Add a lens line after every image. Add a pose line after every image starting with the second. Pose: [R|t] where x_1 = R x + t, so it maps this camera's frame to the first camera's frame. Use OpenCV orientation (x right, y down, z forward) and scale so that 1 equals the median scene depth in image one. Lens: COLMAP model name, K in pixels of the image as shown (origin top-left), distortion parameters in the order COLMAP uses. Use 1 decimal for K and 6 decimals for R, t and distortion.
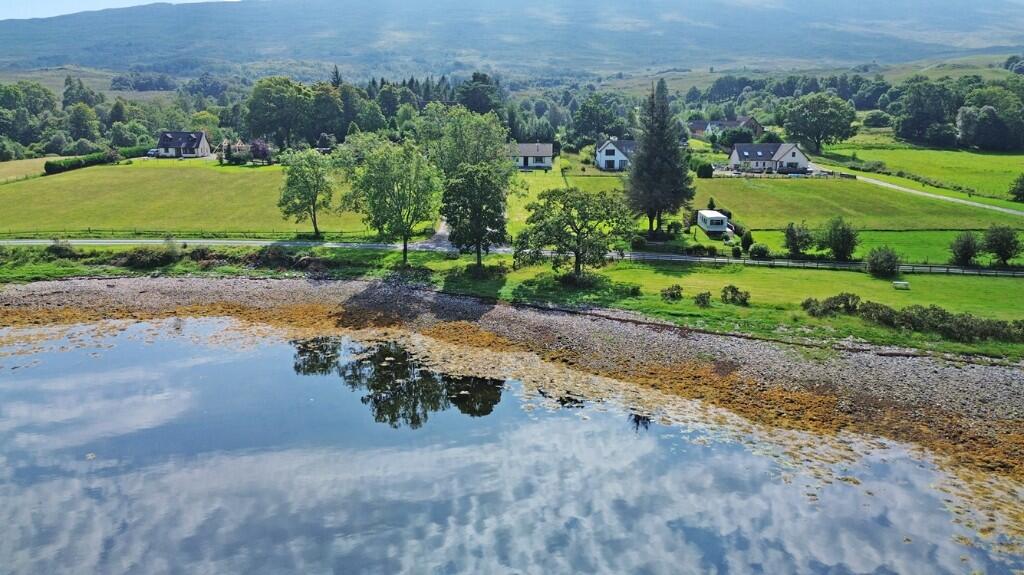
lens RADIAL K [[709.0, 0, 512.0], [0, 709.0, 287.5], [0, 0, 1]] dist [0.051320, -0.056025]
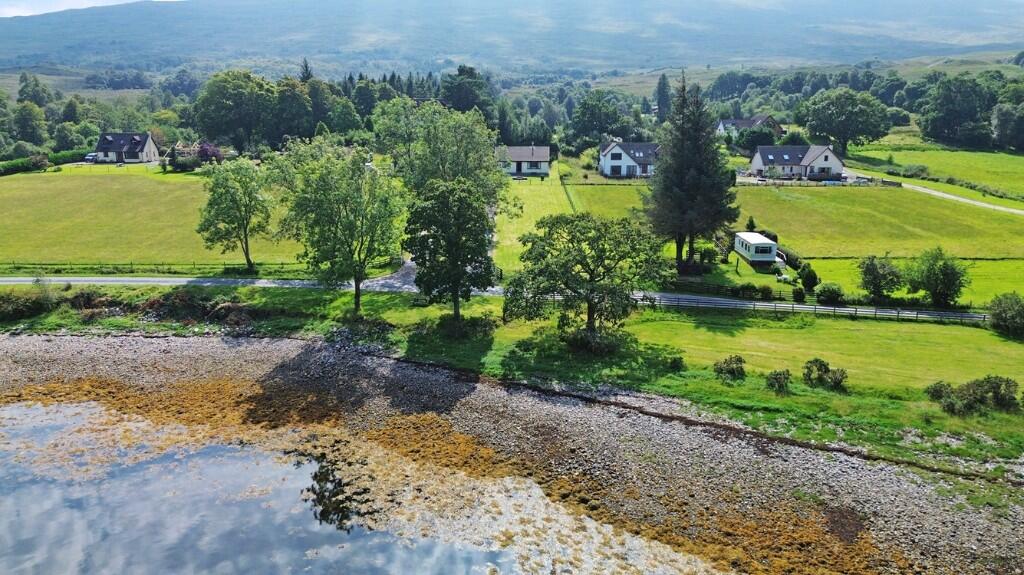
lens RADIAL K [[709.0, 0, 512.0], [0, 709.0, 287.5], [0, 0, 1]] dist [0.051320, -0.056025]
pose [[0.999945, -0.004223, 0.009631, 0.002137], [0.004208, 0.999990, 0.001633, -0.032376], [-0.009638, -0.001593, 0.999952, 0.134709]]
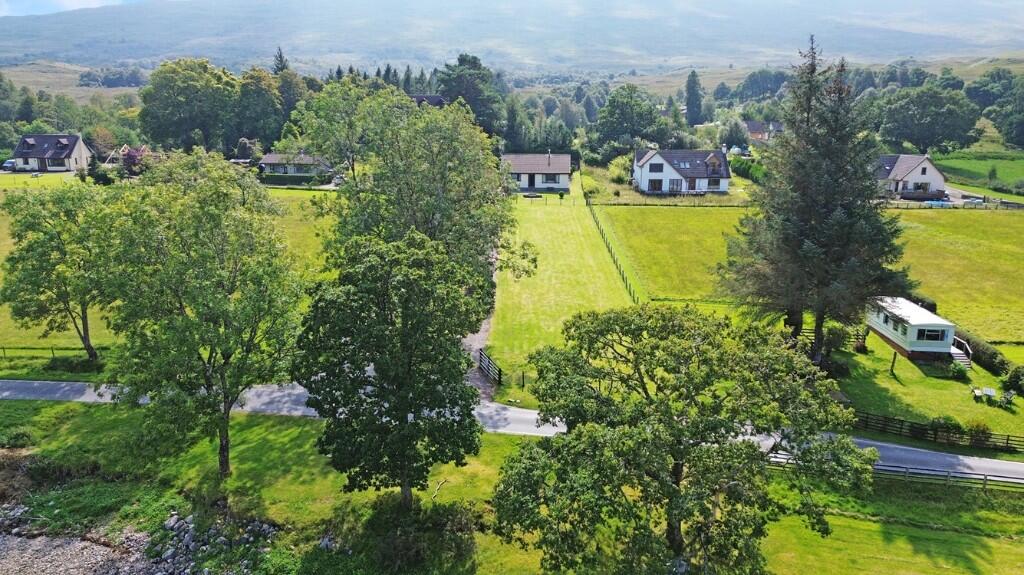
lens RADIAL K [[709.0, 0, 512.0], [0, 709.0, 287.5], [0, 0, 1]] dist [0.051320, -0.056025]
pose [[0.999965, 0.004038, -0.007359, 0.006211], [-0.004037, 0.999992, 0.000116, -0.075119], [0.007359, -0.000087, 0.999973, 0.318935]]
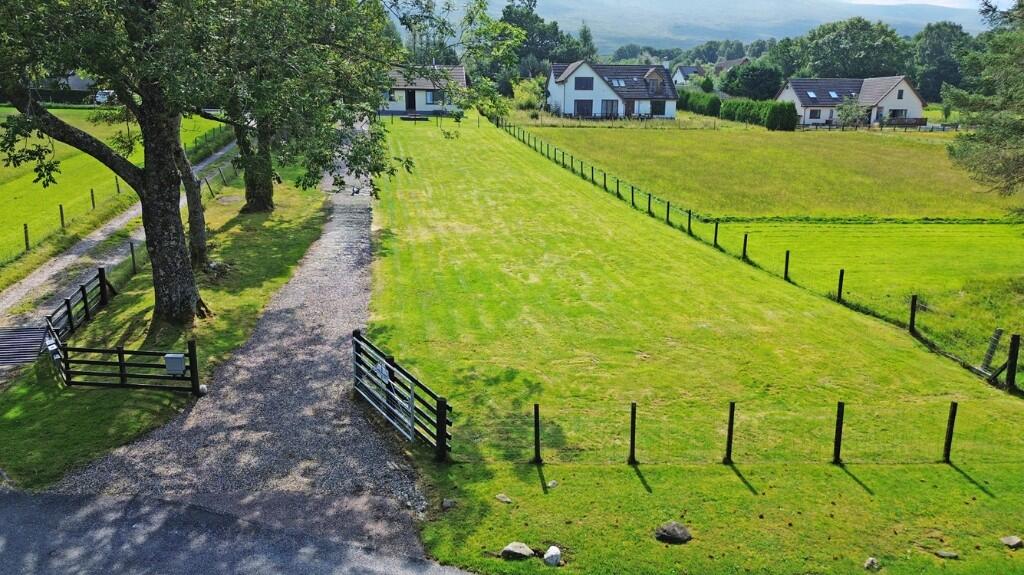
lens RADIAL K [[709.0, 0, 512.0], [0, 709.0, 287.5], [0, 0, 1]] dist [0.051320, -0.056025]
pose [[0.982065, -0.040173, 0.184211, -0.006081], [0.039681, 0.999192, 0.006357, -0.054695], [-0.184318, 0.001066, 0.982866, 0.525350]]
